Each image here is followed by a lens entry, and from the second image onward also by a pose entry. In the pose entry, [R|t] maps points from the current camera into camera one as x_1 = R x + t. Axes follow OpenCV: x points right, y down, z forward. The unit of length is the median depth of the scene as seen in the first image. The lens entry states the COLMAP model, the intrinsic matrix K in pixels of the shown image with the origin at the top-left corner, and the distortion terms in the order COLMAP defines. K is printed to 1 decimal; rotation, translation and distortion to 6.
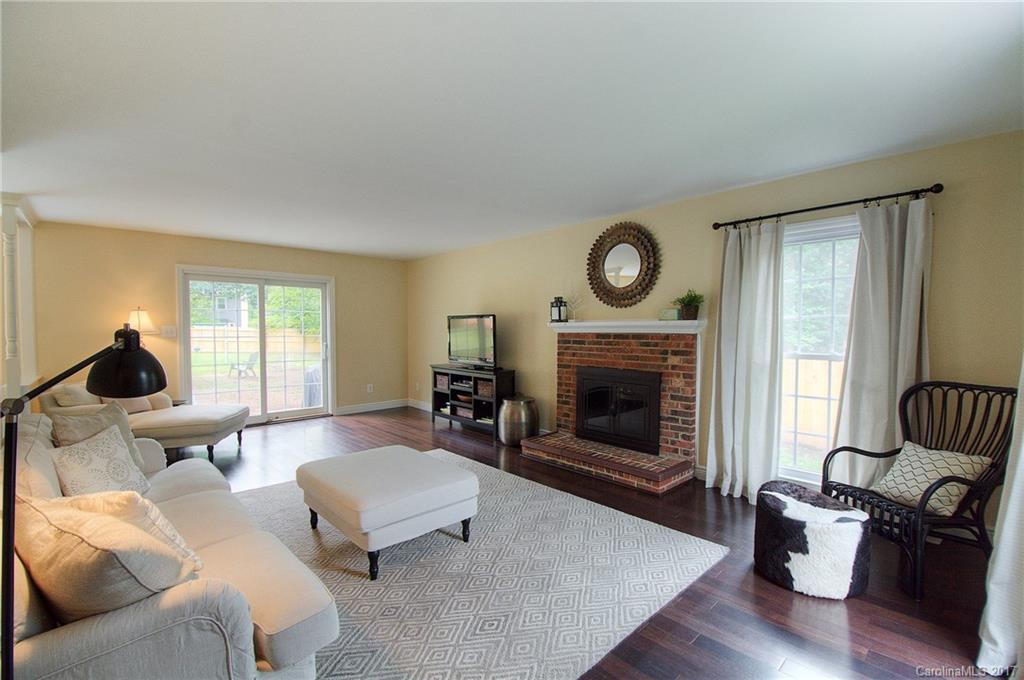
lens RADIAL K [[435.0, 0, 510.1], [0, 435.0, 342.9], [0, 0, 1]] dist [0.001340, -0.015202]
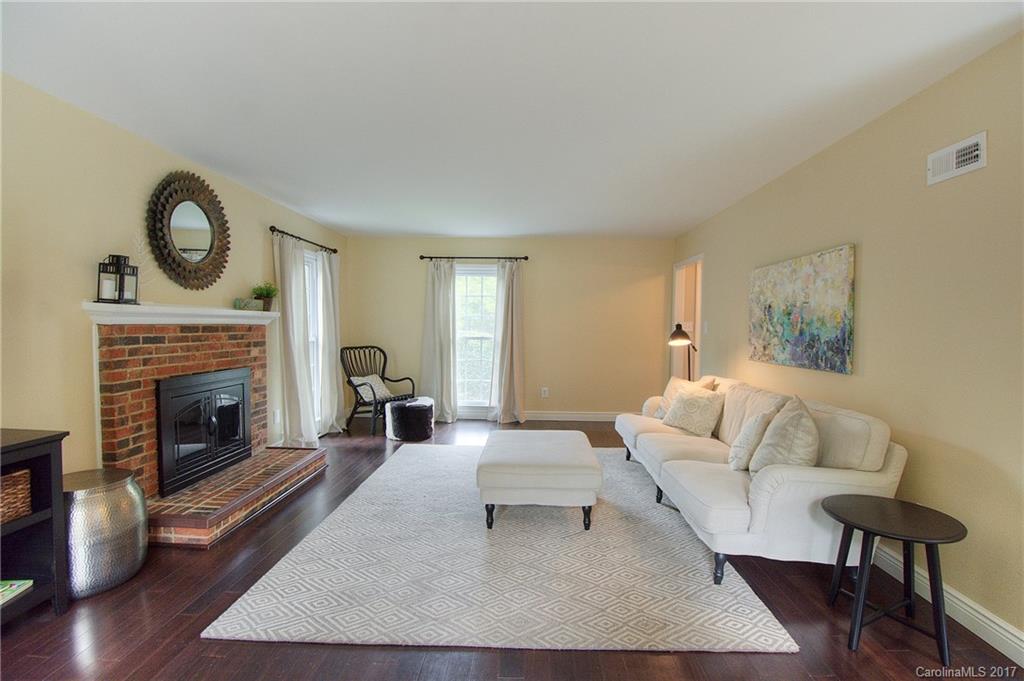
lens RADIAL K [[452.6, 0, 511.3], [0, 452.6, 339.2], [0, 0, 1]] dist [0.005094, -0.018725]
pose [[-0.688297, -0.031155, 0.724760, -0.754224], [0.009750, 0.998590, 0.052185, -0.036119], [-0.725364, 0.042985, -0.687022, 1.287477]]
